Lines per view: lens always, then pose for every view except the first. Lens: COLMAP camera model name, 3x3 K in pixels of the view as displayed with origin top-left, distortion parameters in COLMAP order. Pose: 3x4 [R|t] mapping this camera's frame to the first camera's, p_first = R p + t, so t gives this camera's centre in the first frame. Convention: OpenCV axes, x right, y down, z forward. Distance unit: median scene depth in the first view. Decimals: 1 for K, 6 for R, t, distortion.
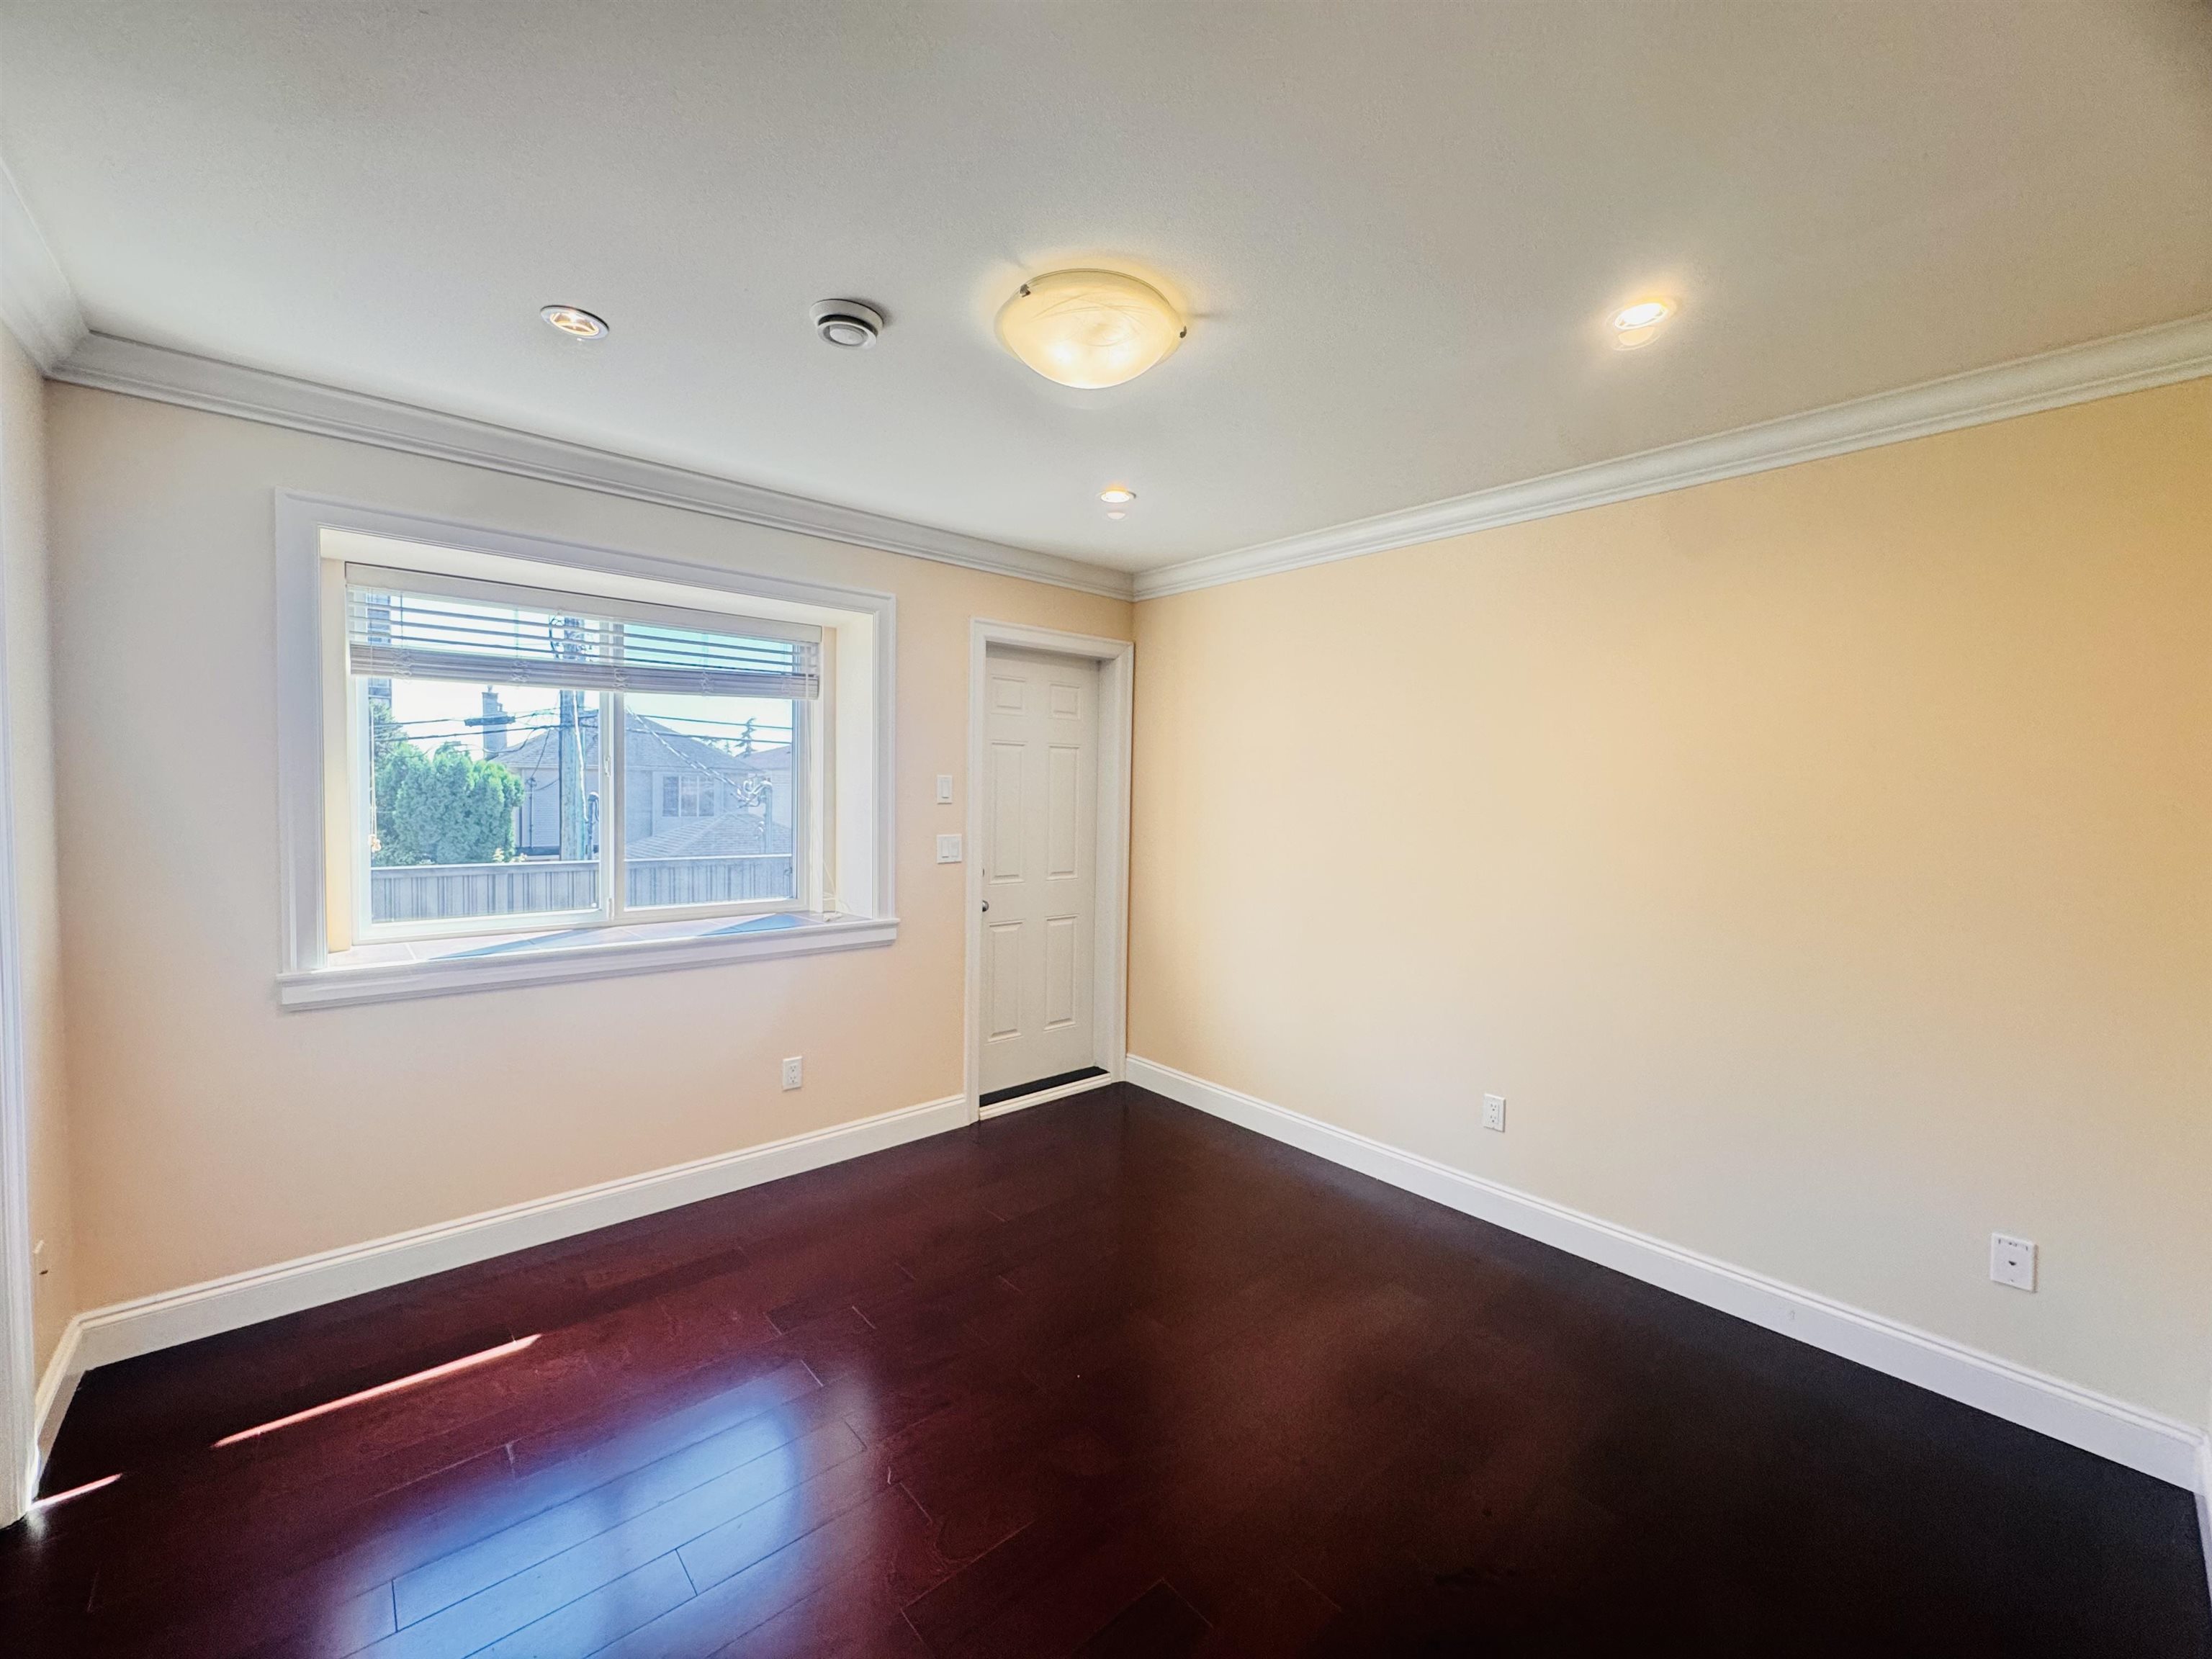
lens RADIAL K [[881.5, 0, 1104.4], [0, 881.5, 822.6], [0, 0, 1]] dist [-0.002098, 0.000266]
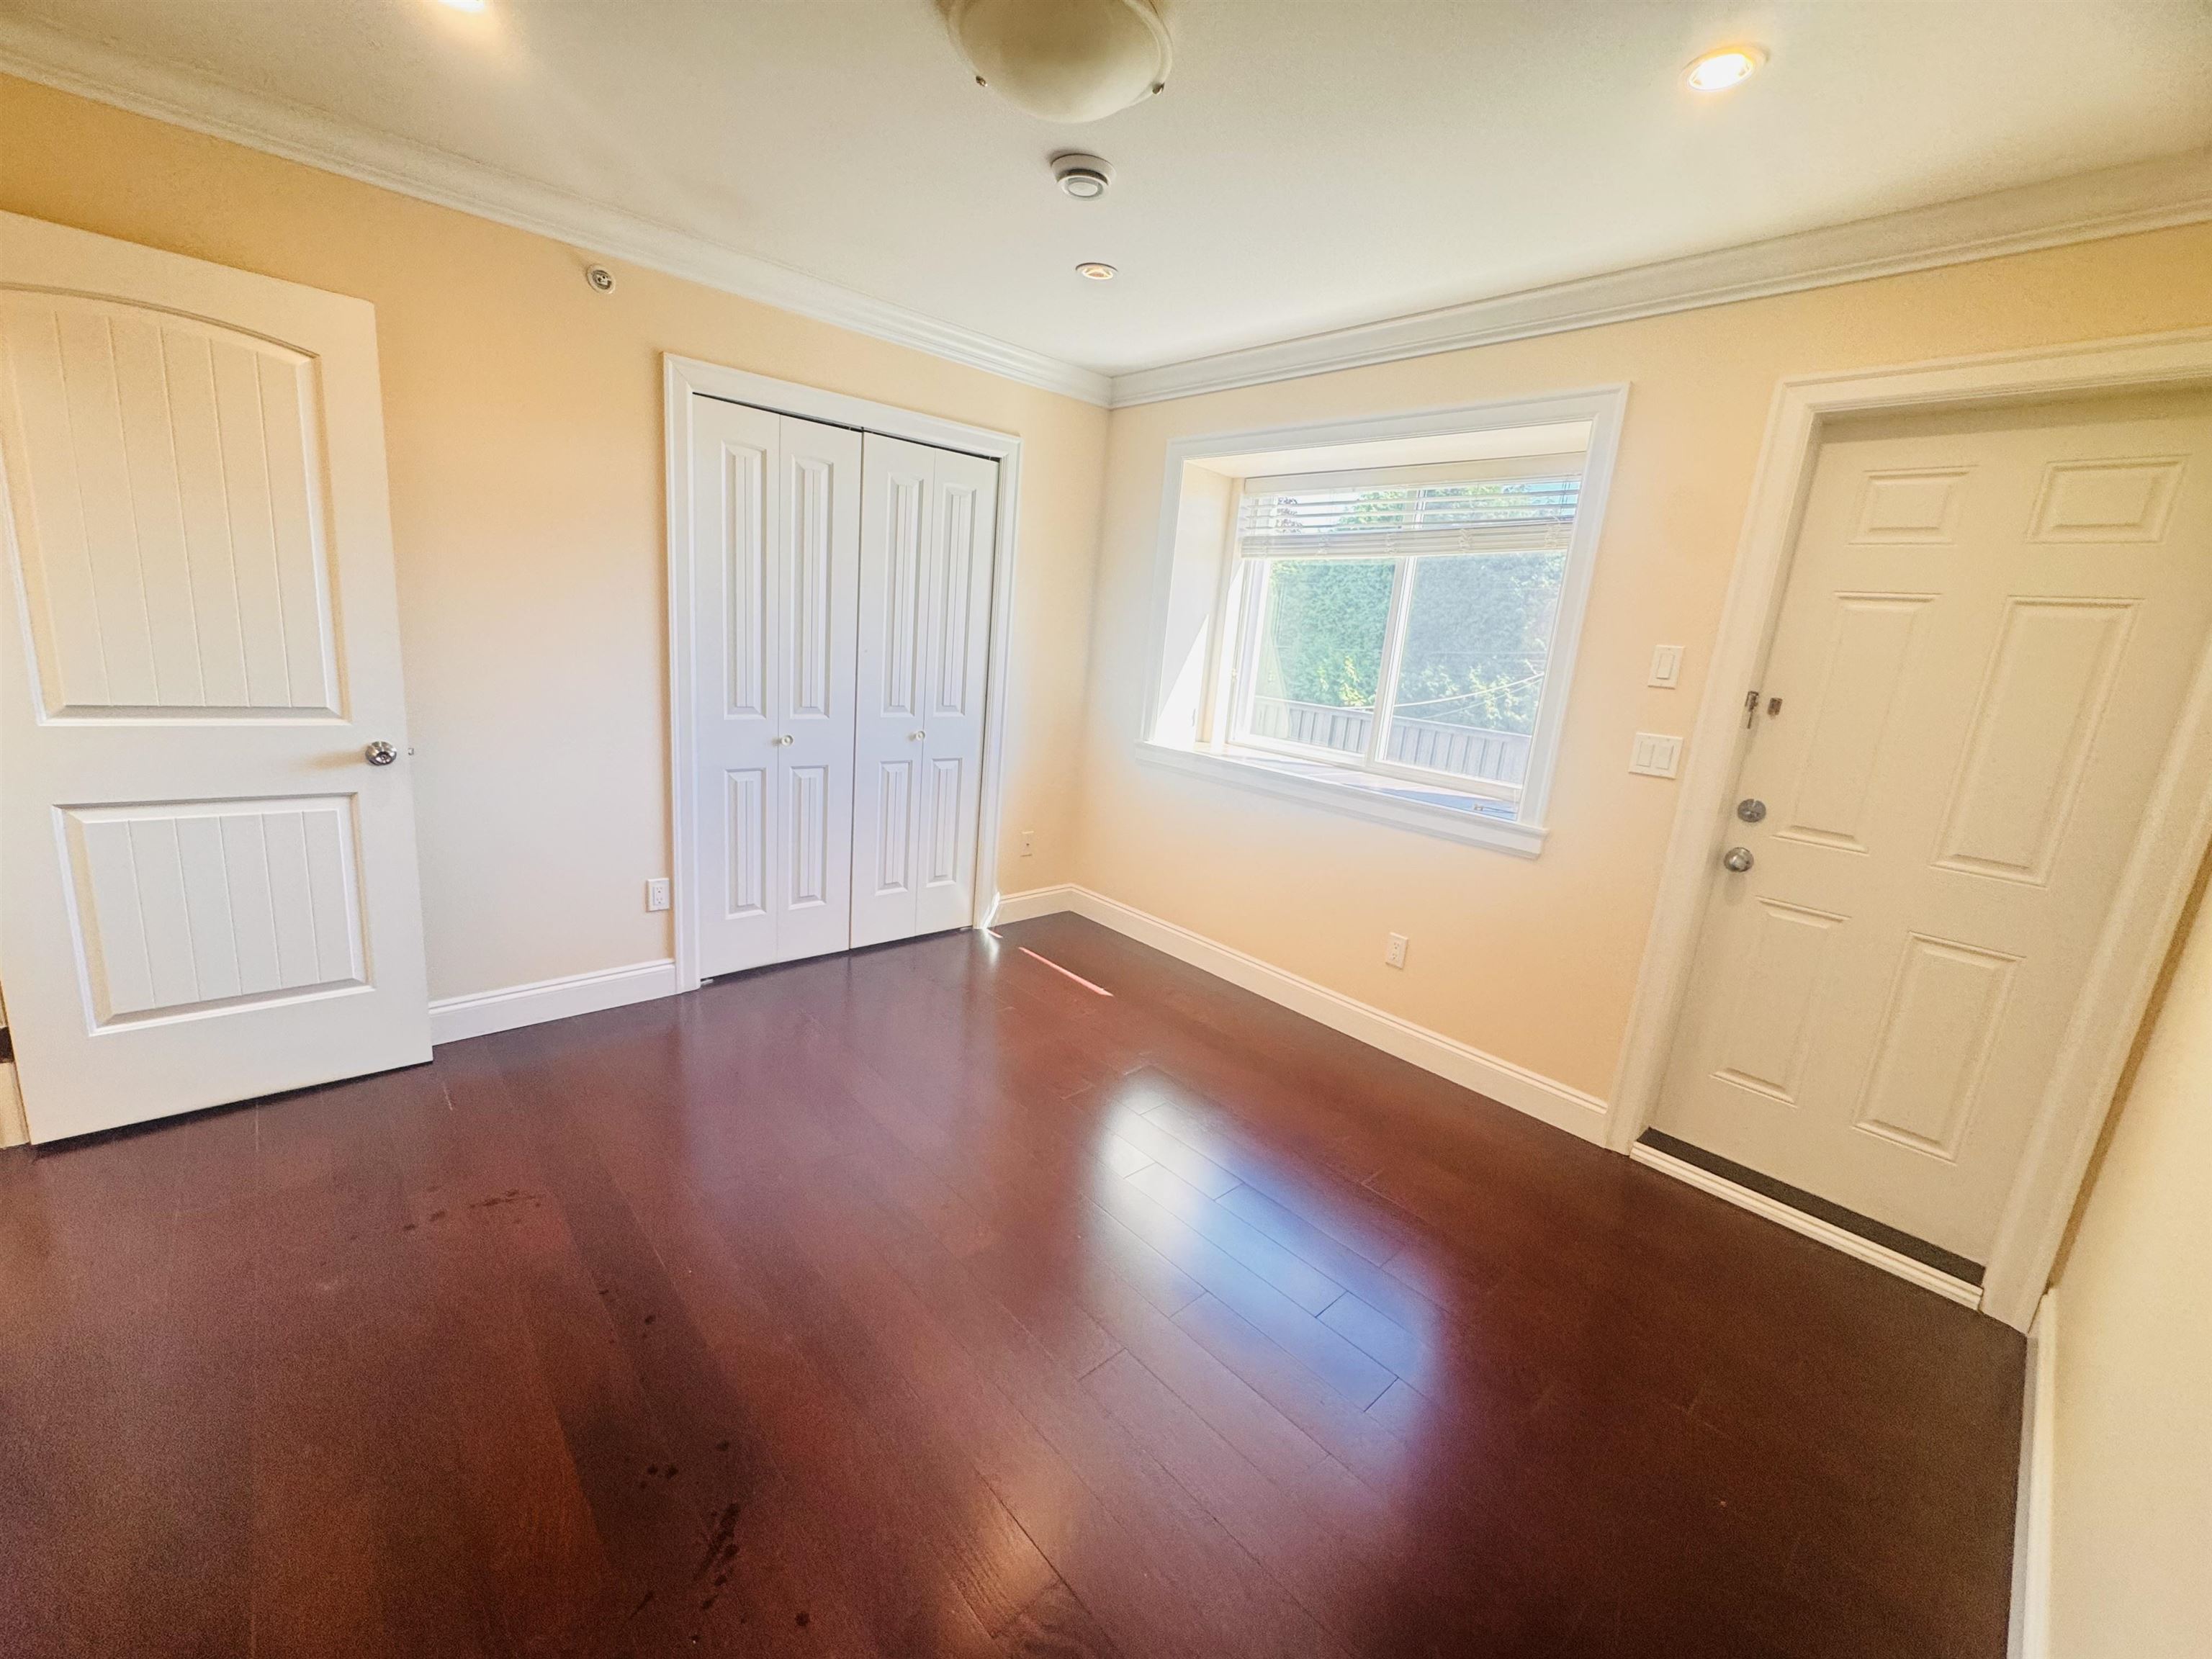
lens RADIAL K [[881.5, 0, 1104.4], [0, 881.5, 822.6], [0, 0, 1]] dist [-0.002098, 0.000266]
pose [[0.020129, 0.207273, -0.978076, 0.494441], [-0.116977, 0.972044, 0.203587, -0.008300], [0.992931, 0.110314, 0.043813, 0.560961]]
